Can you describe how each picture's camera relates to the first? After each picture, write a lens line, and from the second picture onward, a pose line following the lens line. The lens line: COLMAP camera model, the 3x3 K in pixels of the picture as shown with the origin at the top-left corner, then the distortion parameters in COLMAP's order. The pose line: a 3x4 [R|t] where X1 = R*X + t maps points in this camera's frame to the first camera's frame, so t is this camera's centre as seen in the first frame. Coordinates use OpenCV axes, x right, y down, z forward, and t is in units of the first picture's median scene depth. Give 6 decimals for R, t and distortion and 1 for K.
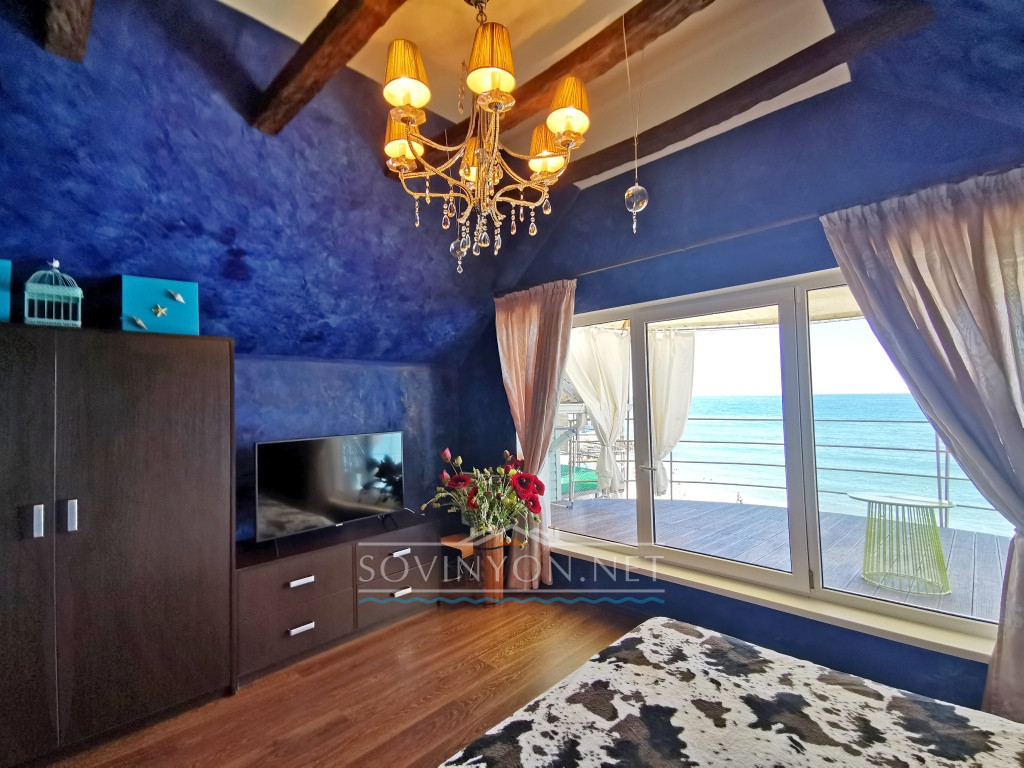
lens RADIAL K [[463.1, 0, 507.6], [0, 463.1, 384.9], [0, 0, 1]] dist [0.028619, -0.015941]
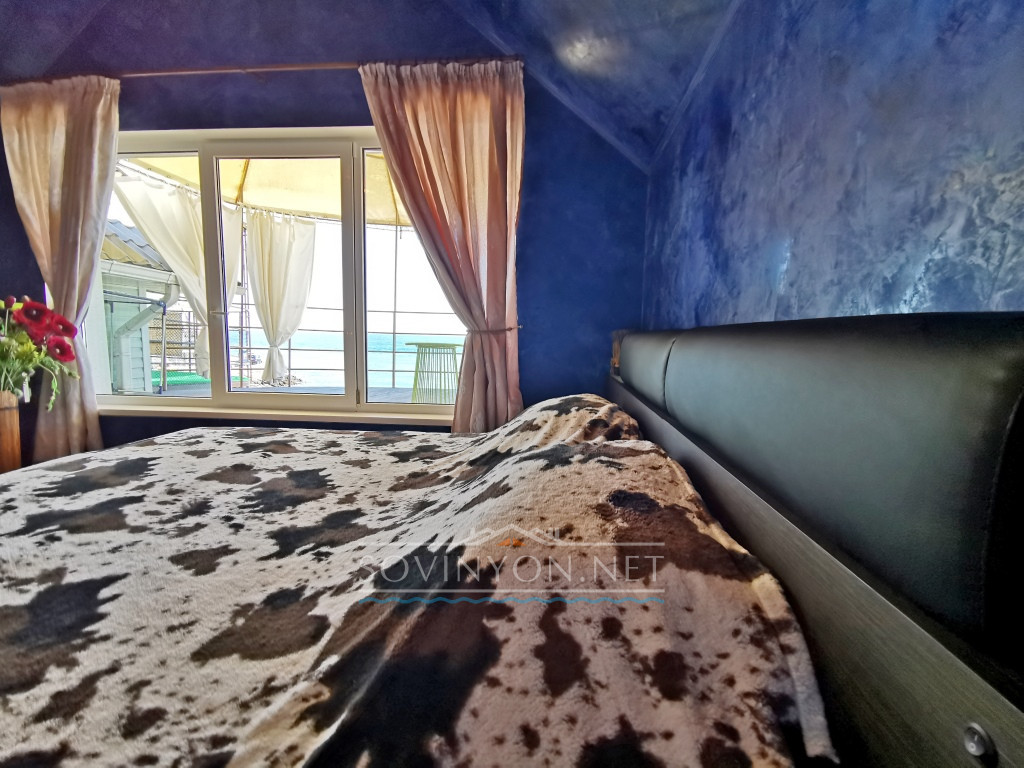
lens RADIAL K [[466.2, 0, 505.5], [0, 466.2, 389.0], [0, 0, 1]] dist [0.018921, -0.012885]
pose [[0.778623, -0.034975, 0.626517, 0.142139], [-0.057827, 0.990197, 0.127144, 0.167564], [-0.624822, -0.135226, 0.768968, -0.135325]]
